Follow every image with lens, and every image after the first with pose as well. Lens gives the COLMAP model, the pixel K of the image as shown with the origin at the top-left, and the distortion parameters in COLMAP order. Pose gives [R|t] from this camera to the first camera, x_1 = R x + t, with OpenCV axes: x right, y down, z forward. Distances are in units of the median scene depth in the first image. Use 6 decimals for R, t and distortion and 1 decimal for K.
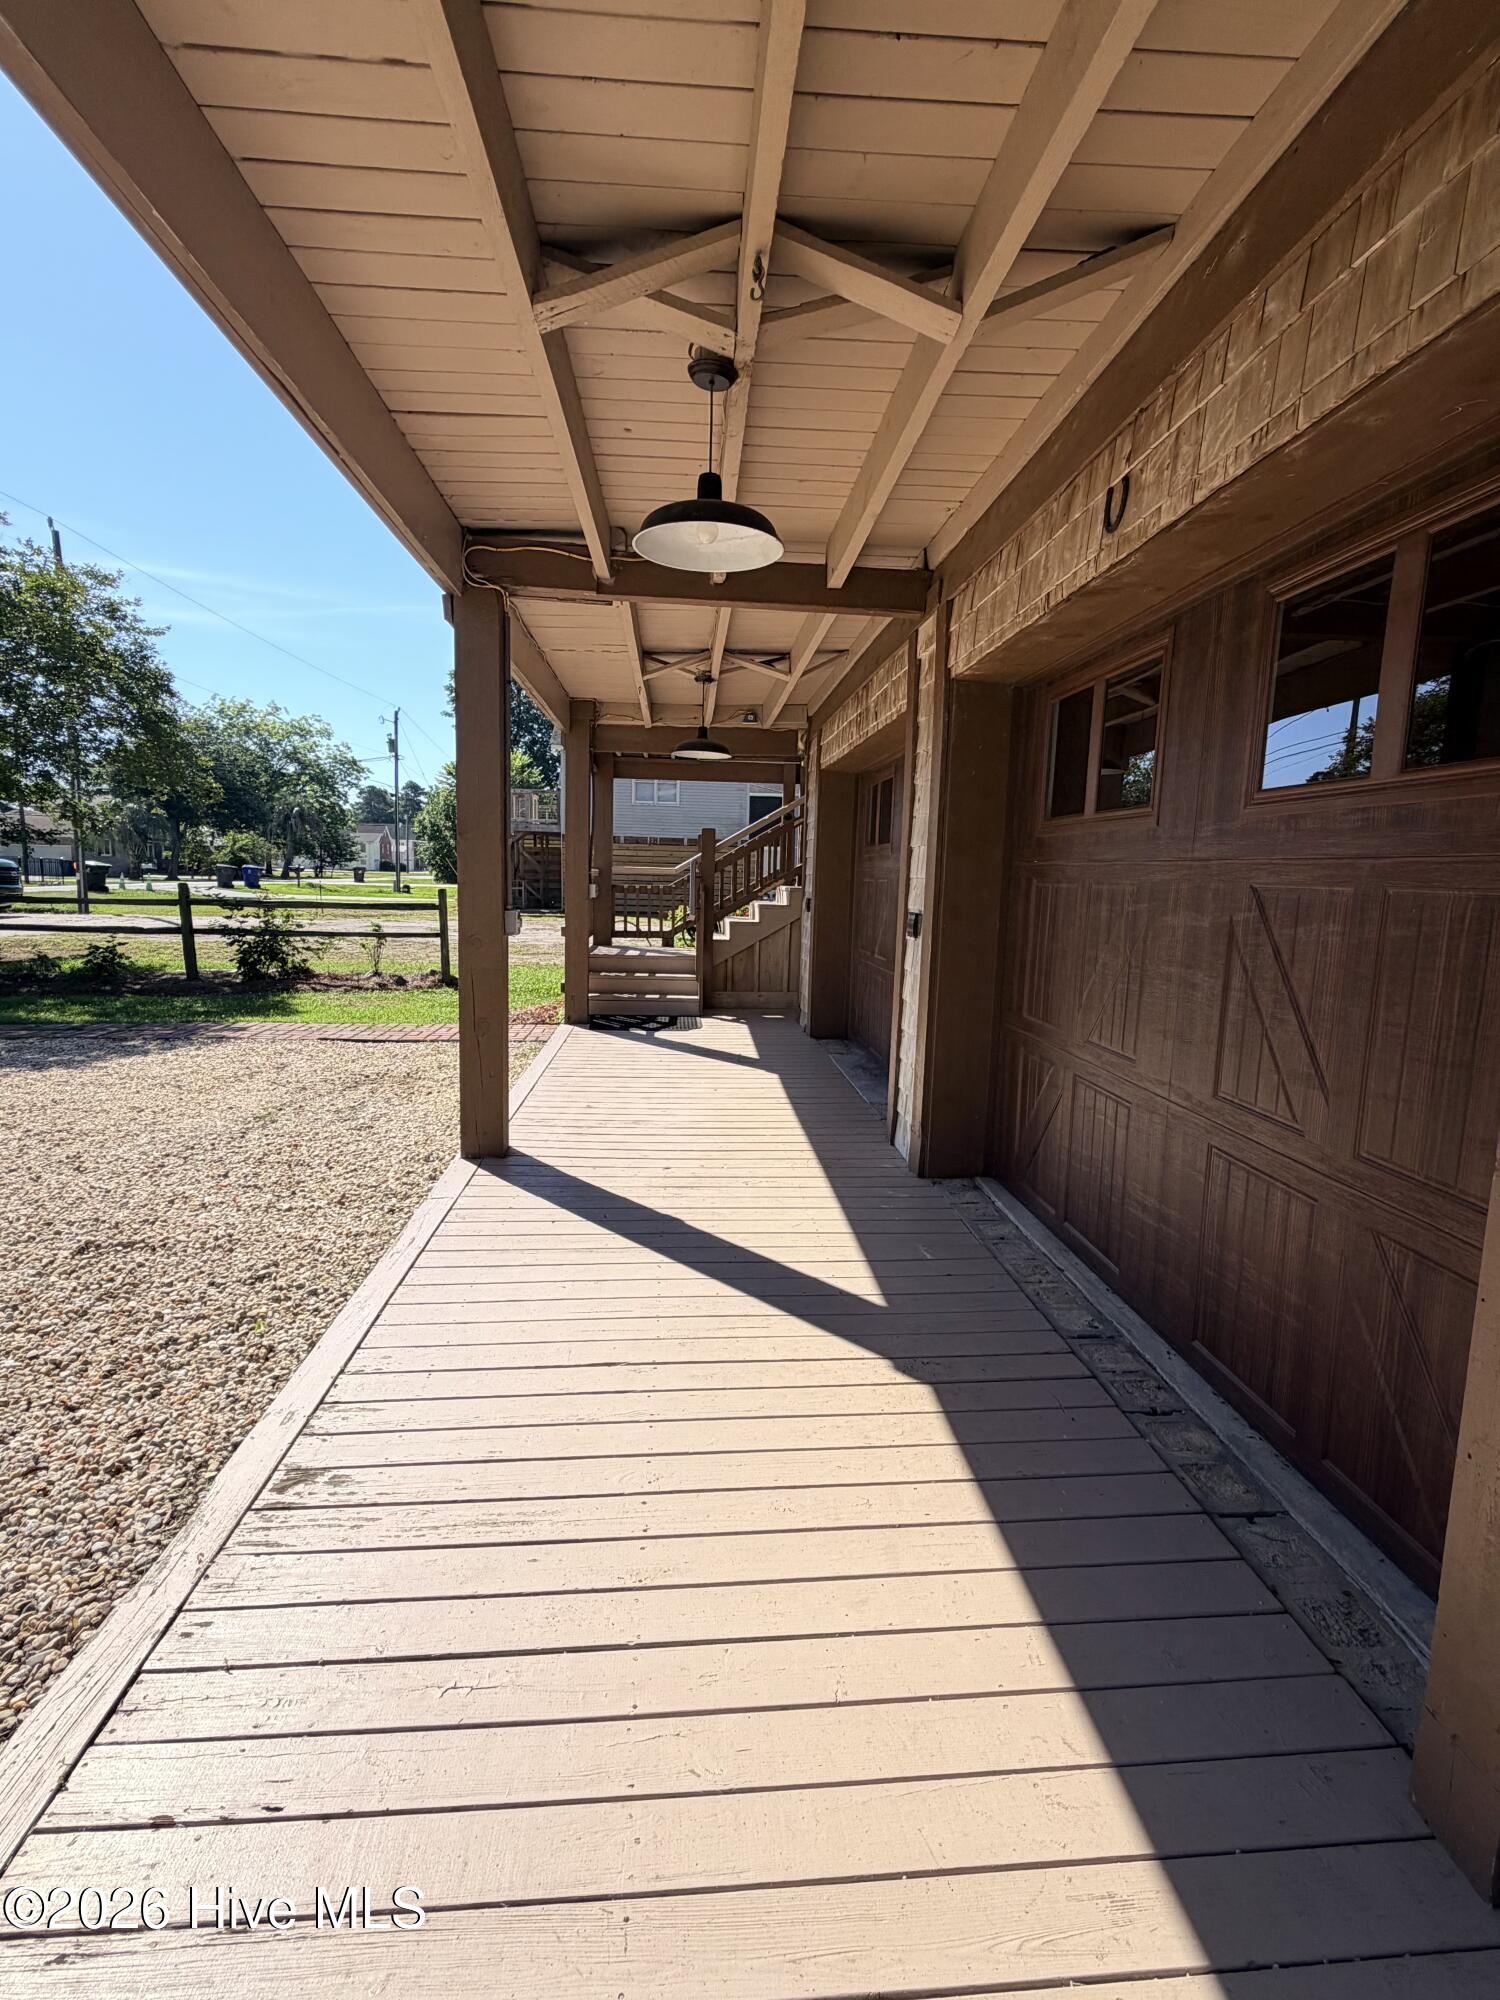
lens RADIAL K [[979.9, 0, 750.0], [0, 979.9, 1000.0], [0, 0, 1]] dist [0.000268, 0.000043]
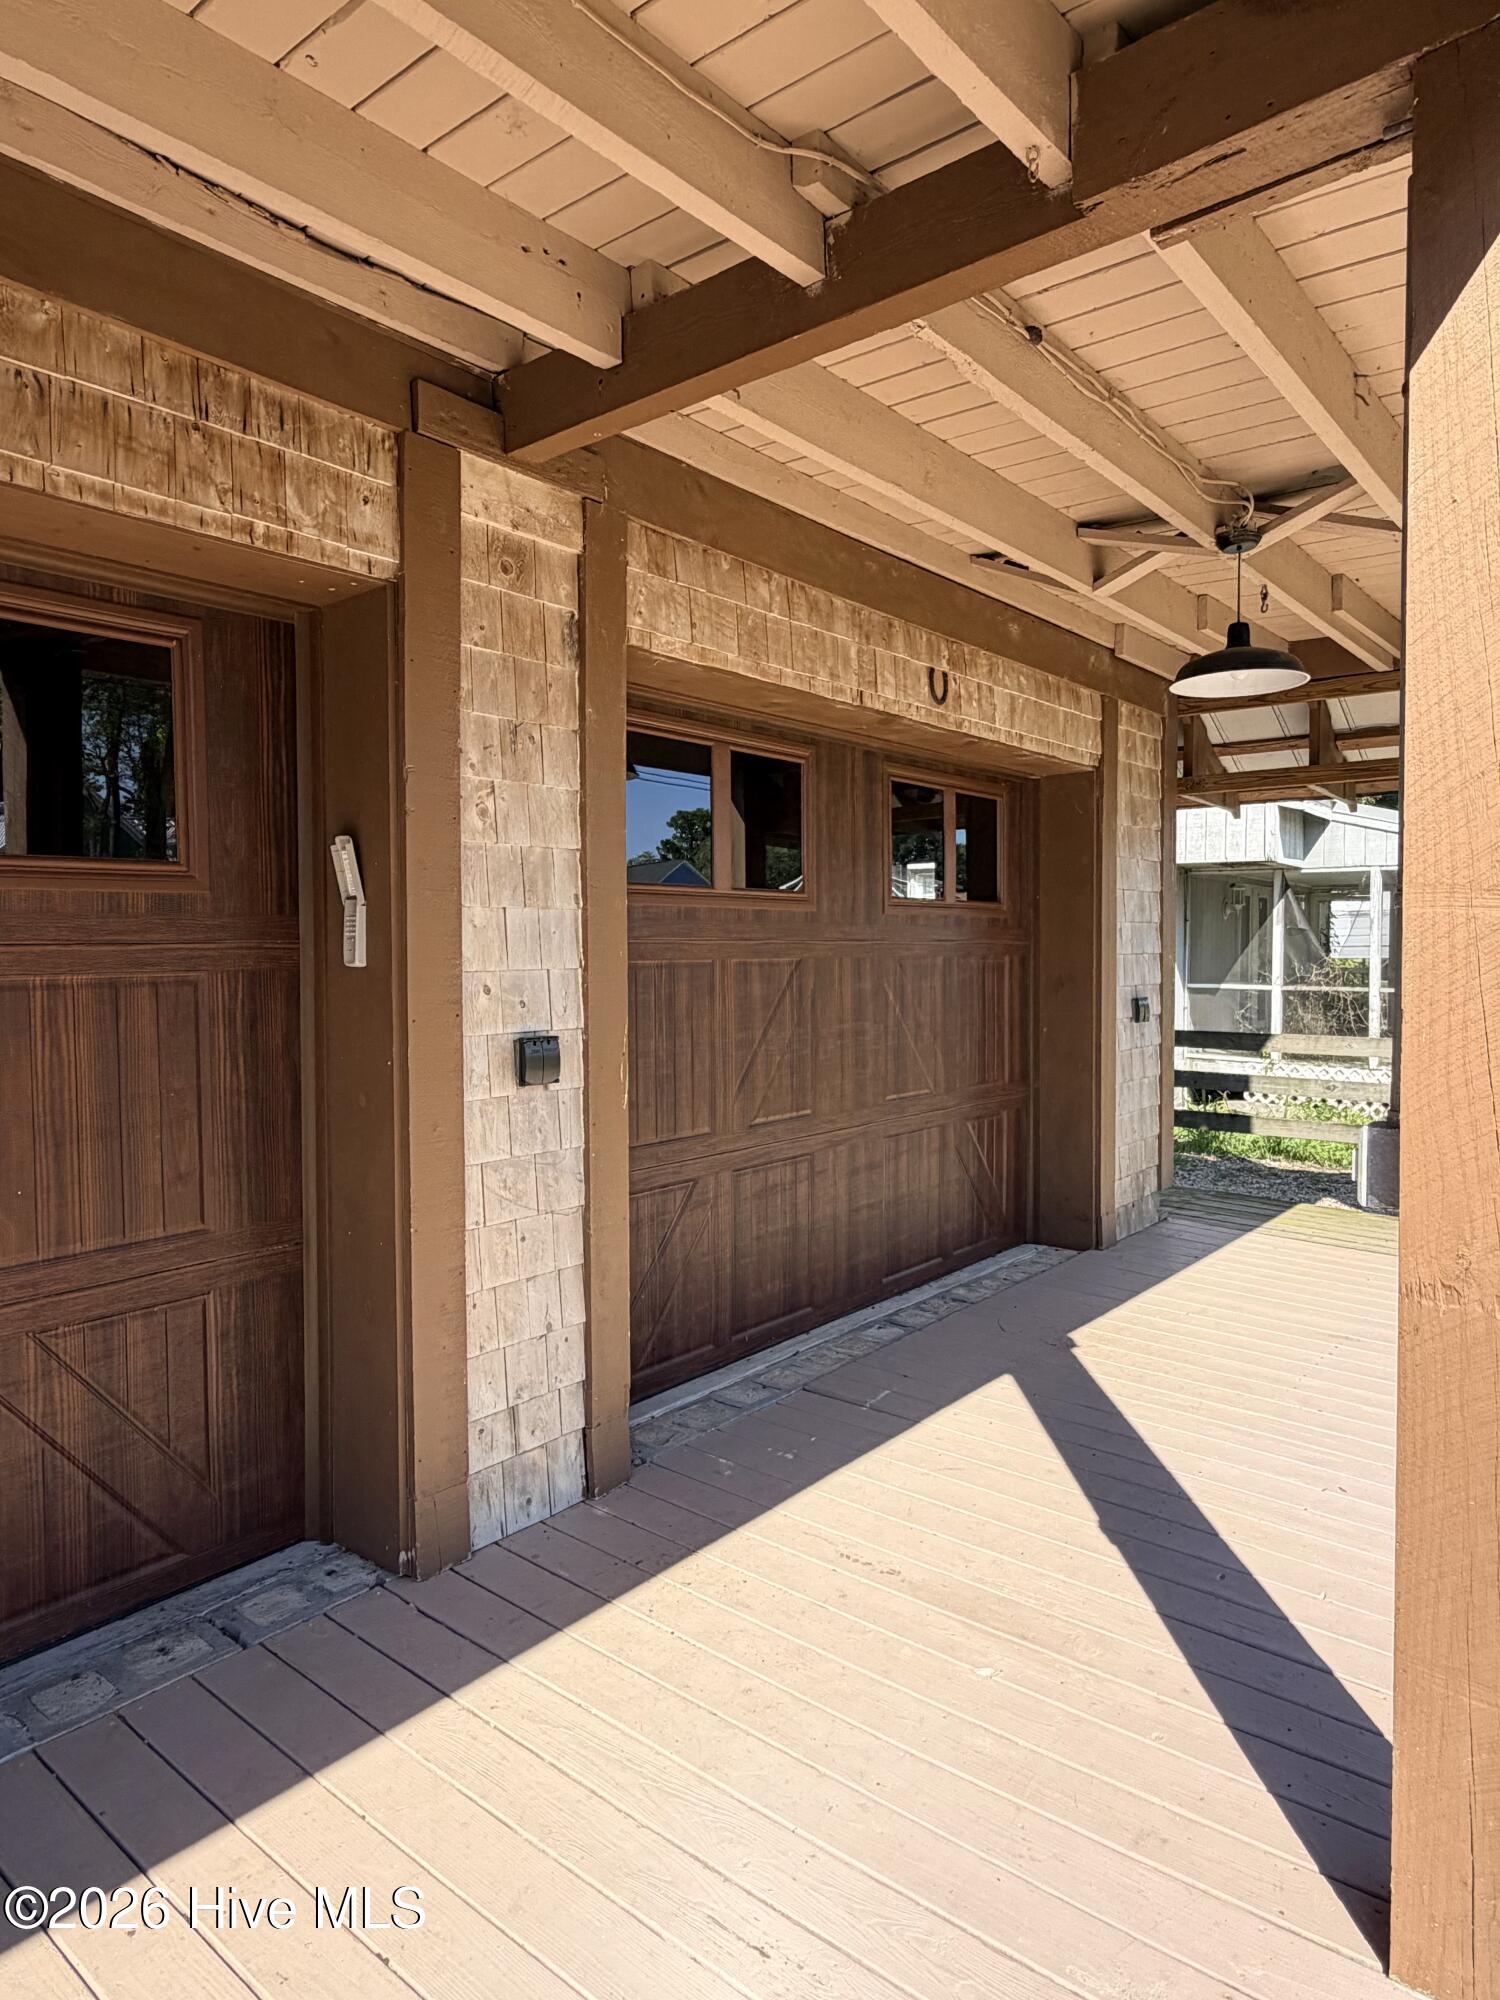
lens RADIAL K [[1226.3, 0, 750.0], [0, 1226.3, 1000.0], [0, 0, 1]] dist [-0.002594, -0.000391]
pose [[-0.722155, -0.045510, 0.690233, -0.603478], [0.085295, 0.984360, 0.154143, -0.334961], [-0.686453, 0.170188, -0.706979, 2.310425]]
